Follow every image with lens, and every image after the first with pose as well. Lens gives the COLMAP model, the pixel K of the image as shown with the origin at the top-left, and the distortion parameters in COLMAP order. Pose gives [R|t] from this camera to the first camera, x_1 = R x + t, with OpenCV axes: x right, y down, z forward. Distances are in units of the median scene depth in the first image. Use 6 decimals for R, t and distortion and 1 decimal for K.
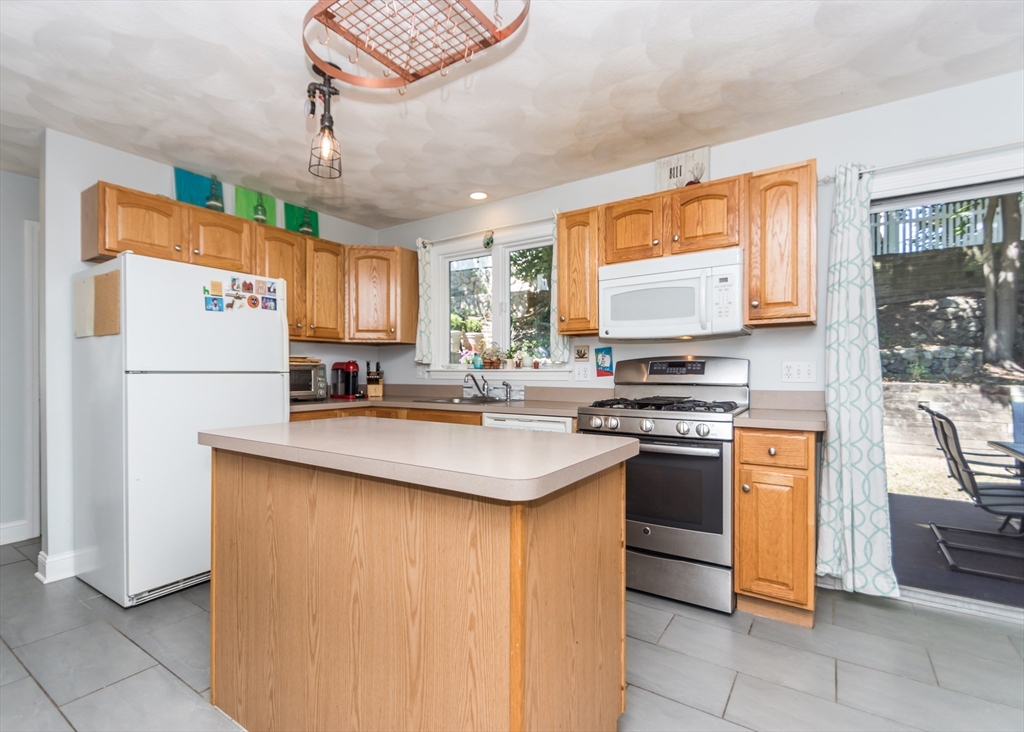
lens RADIAL K [[492.5, 0, 503.9], [0, 492.5, 373.3], [0, 0, 1]] dist [0.003223, 0.000904]
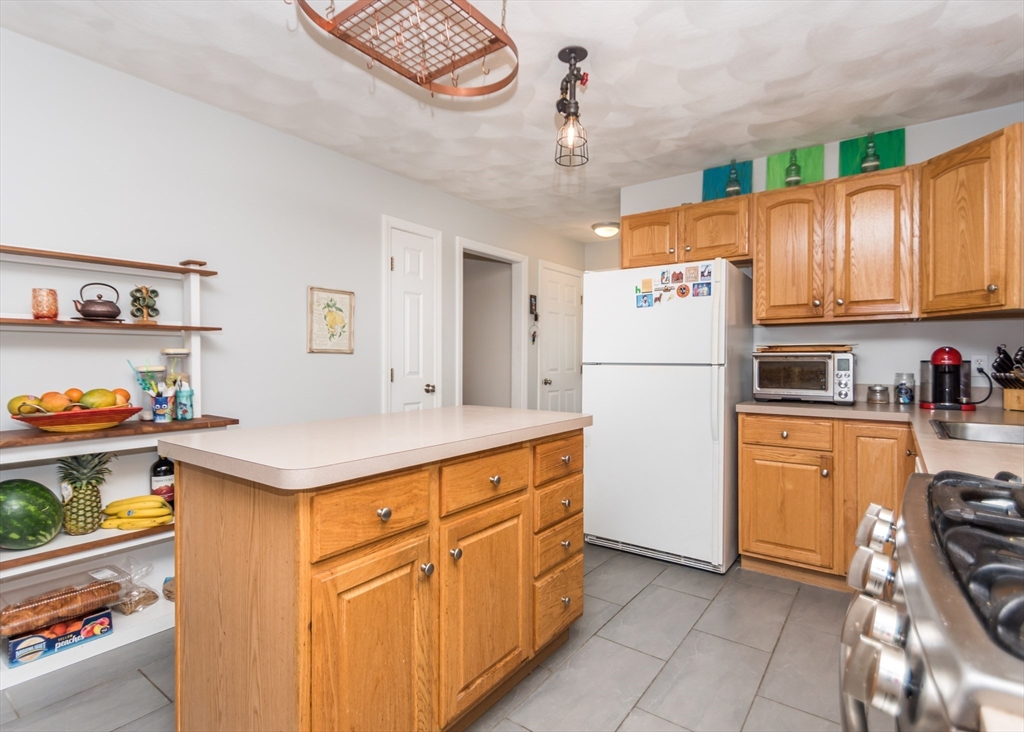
lens RADIAL K [[515.7, 0, 512.0], [0, 515.7, 366.0], [0, 0, 1]] dist [0.014867, 0.000094]
pose [[-0.046123, 0.009138, -0.998894, 0.381252], [-0.007373, 0.999928, 0.009488, -0.004430], [0.998909, 0.007803, -0.046052, 0.527396]]
